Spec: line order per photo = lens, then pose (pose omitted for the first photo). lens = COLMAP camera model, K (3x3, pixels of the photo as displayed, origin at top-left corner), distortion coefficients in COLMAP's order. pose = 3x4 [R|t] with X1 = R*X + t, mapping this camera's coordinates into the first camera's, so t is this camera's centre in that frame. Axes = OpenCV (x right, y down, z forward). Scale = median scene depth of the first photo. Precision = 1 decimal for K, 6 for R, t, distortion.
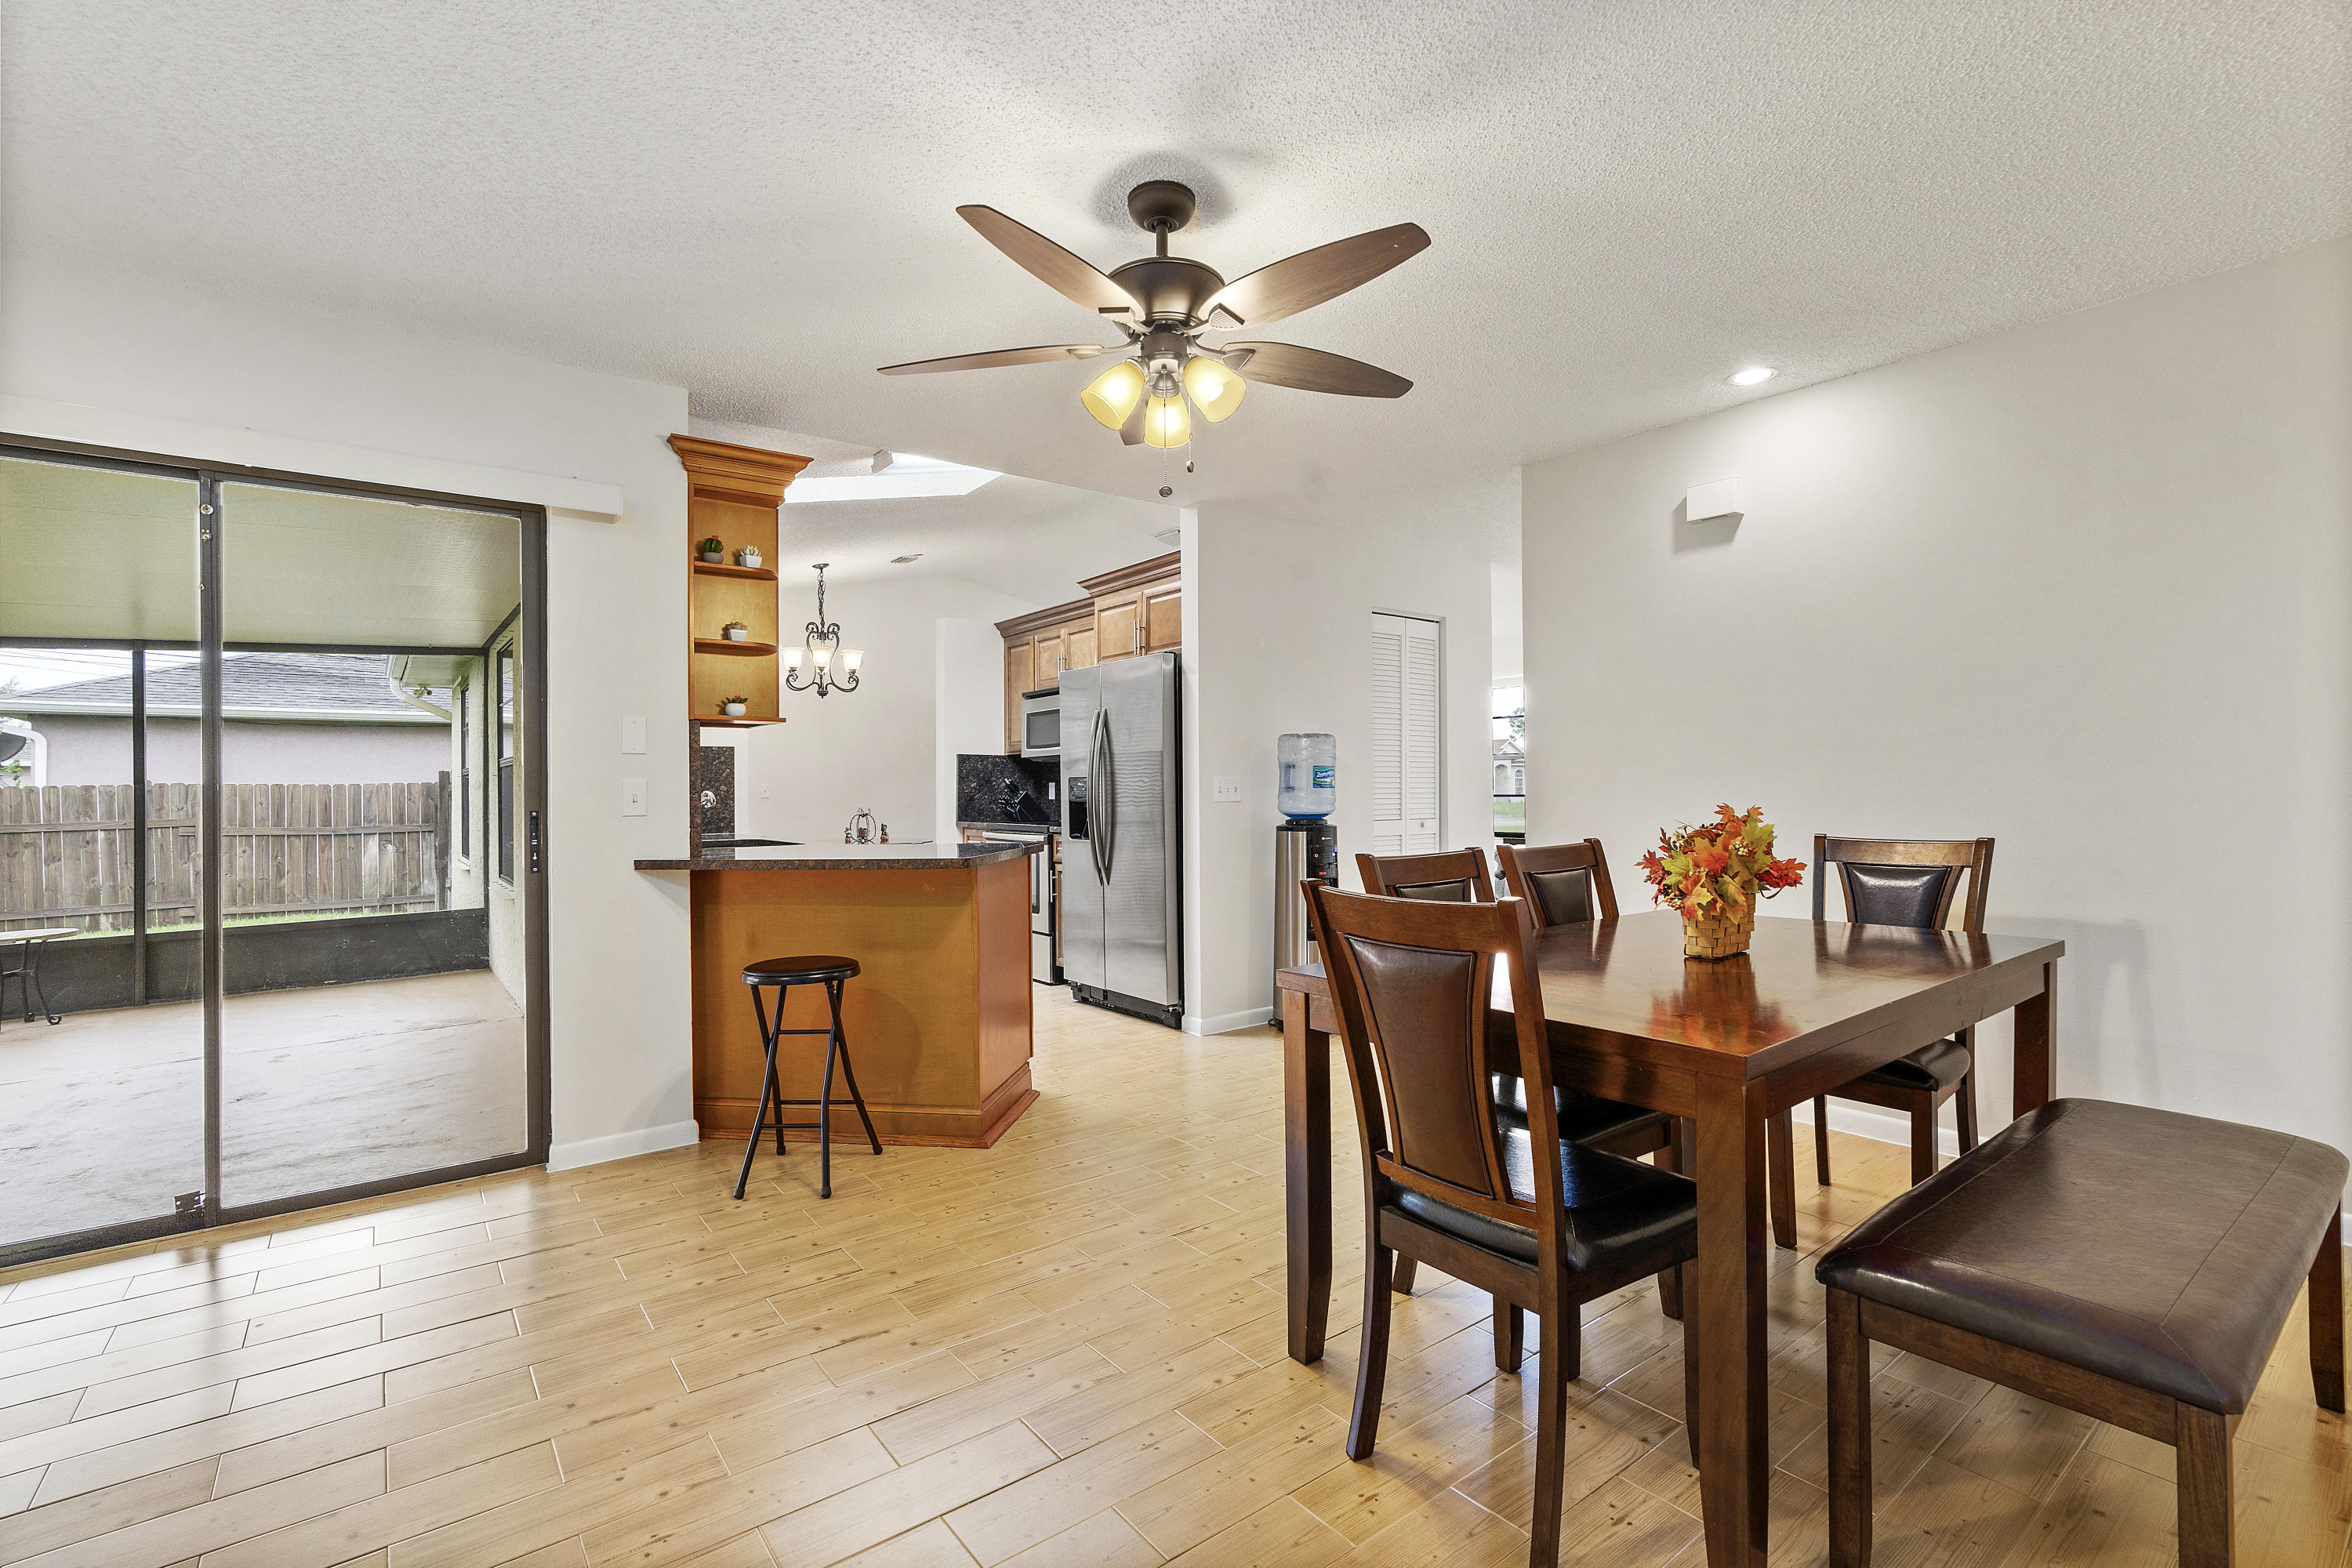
lens RADIAL K [[1054.9, 0, 1171.7], [0, 1054.9, 781.8], [0, 0, 1]] dist [-0.033385, 0.000093]
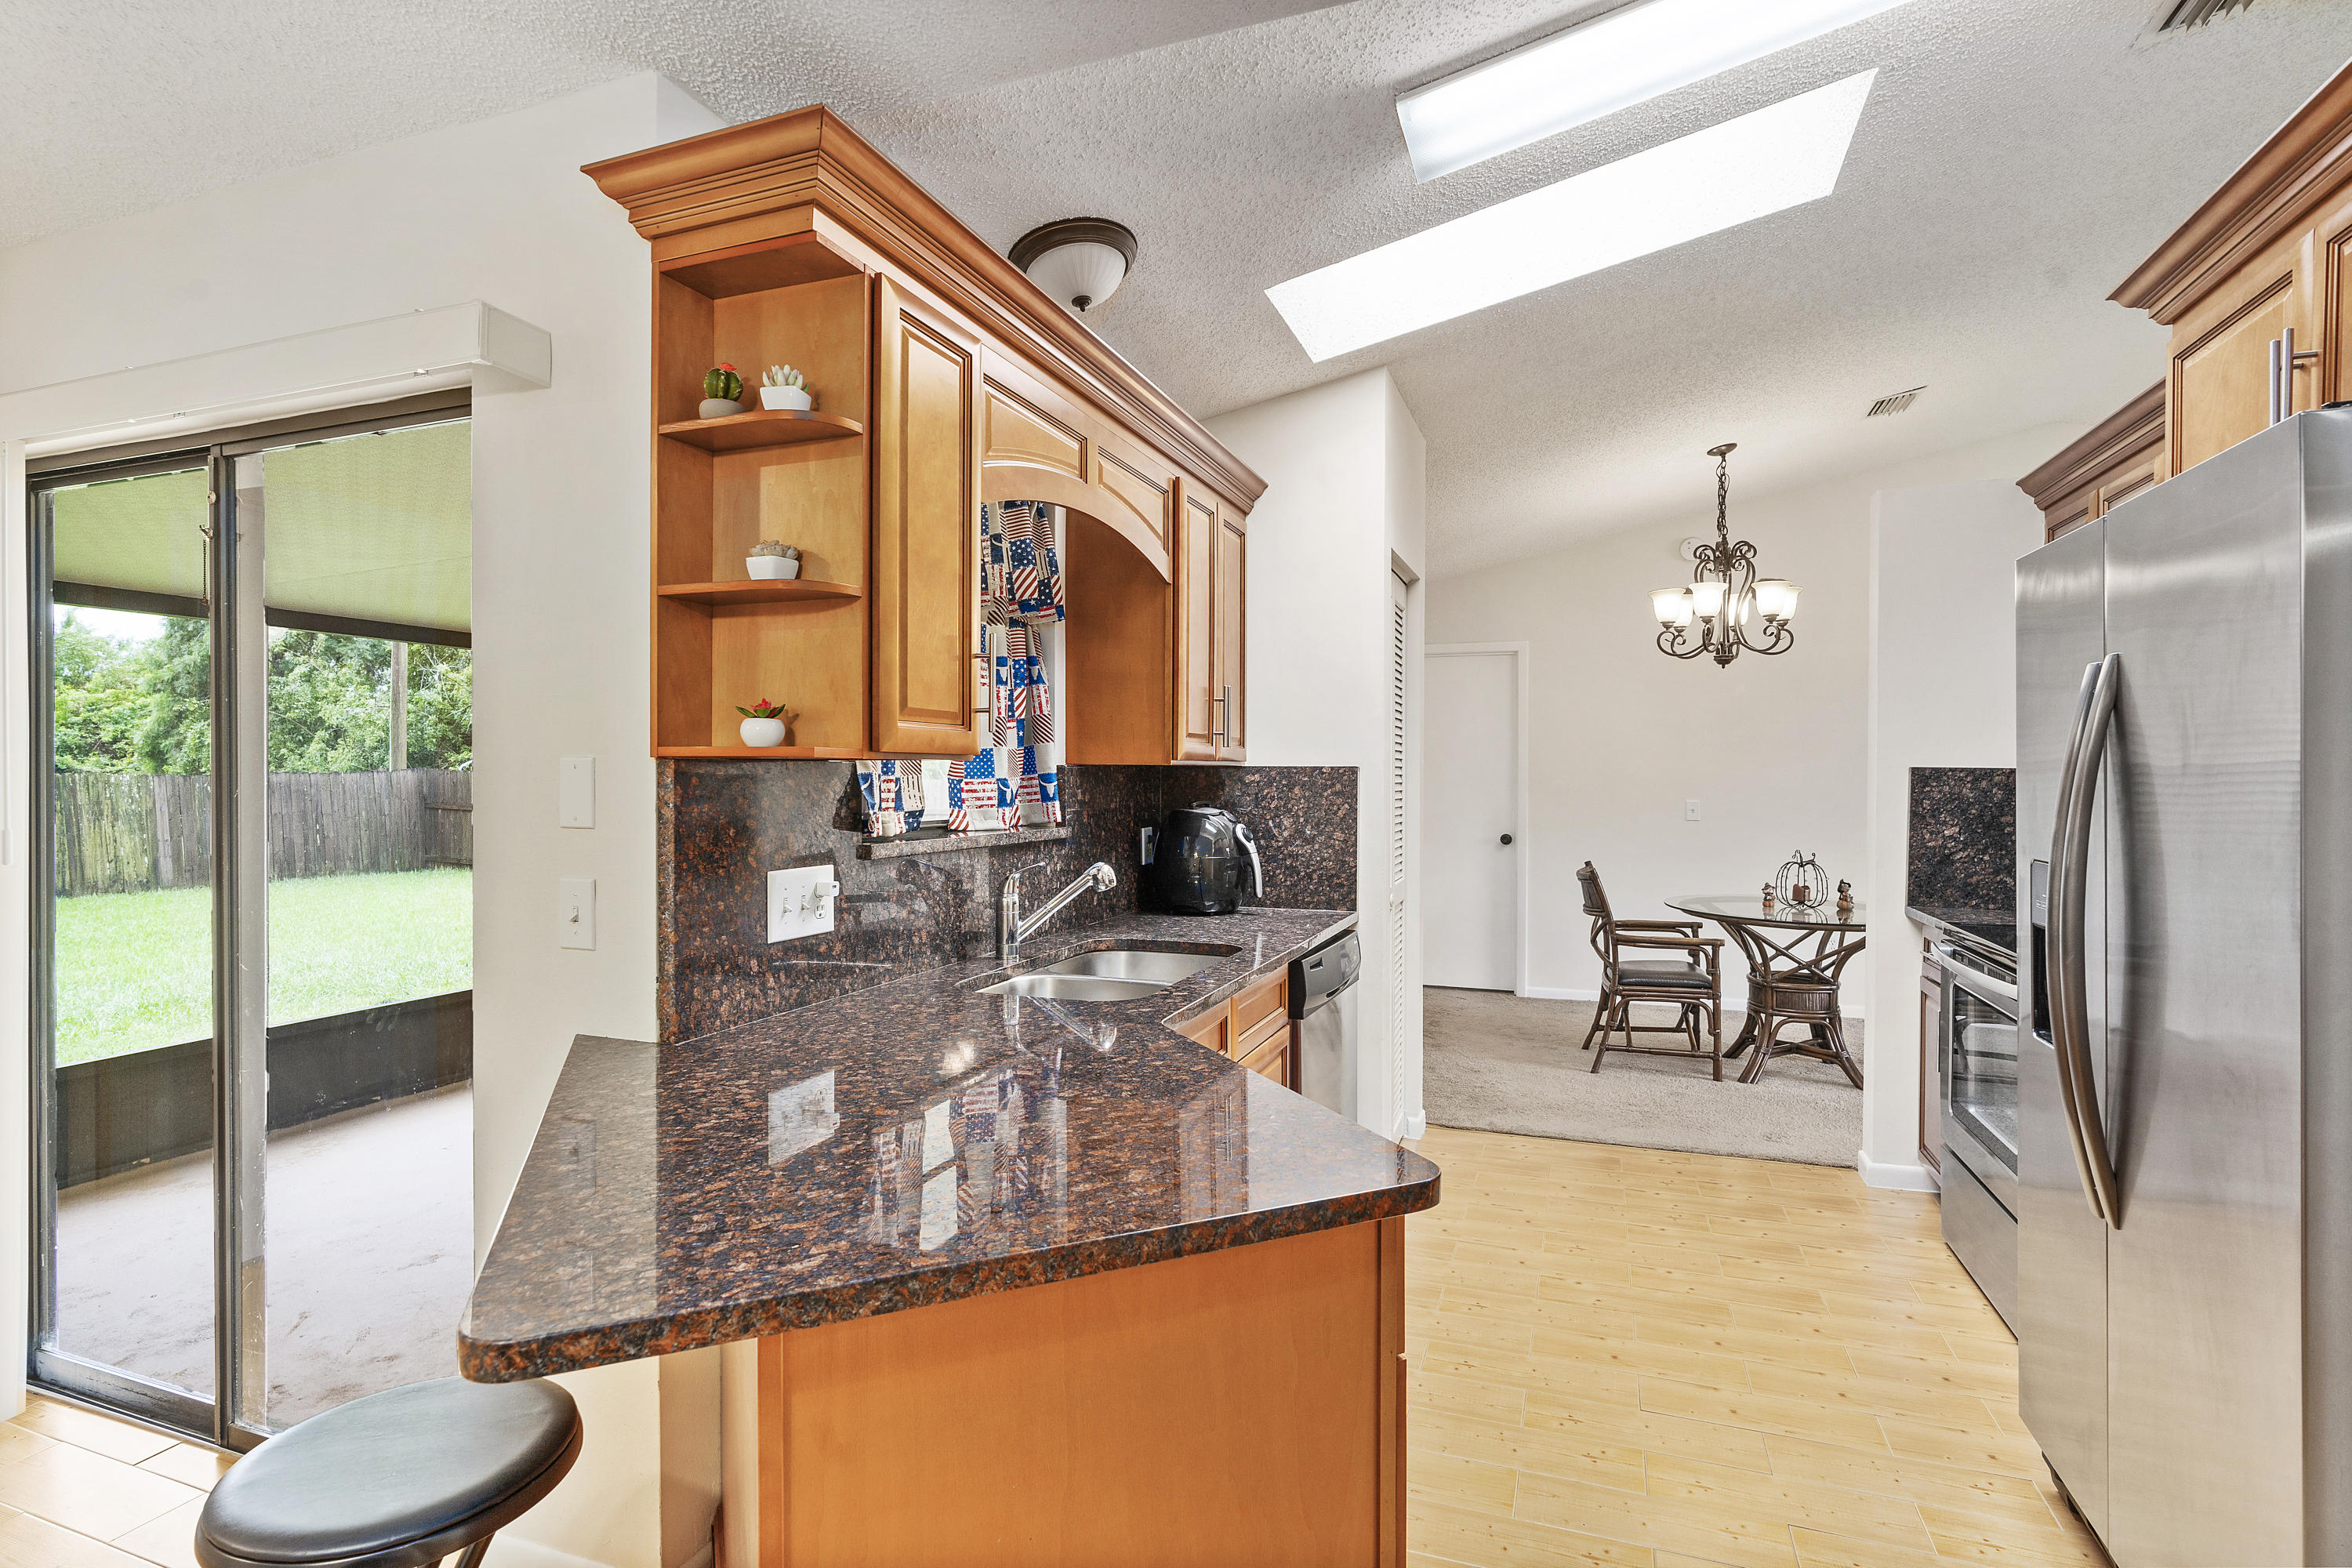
lens RADIAL K [[1112.5, 0, 1182.0], [0, 1112.5, 780.7], [0, 0, 1]] dist [-0.000439, -0.000136]
pose [[0.540172, 0.014991, -0.841421, 0.041501], [-0.002135, 0.999863, 0.016443, -0.024665], [0.841552, -0.007086, 0.540130, 0.395475]]
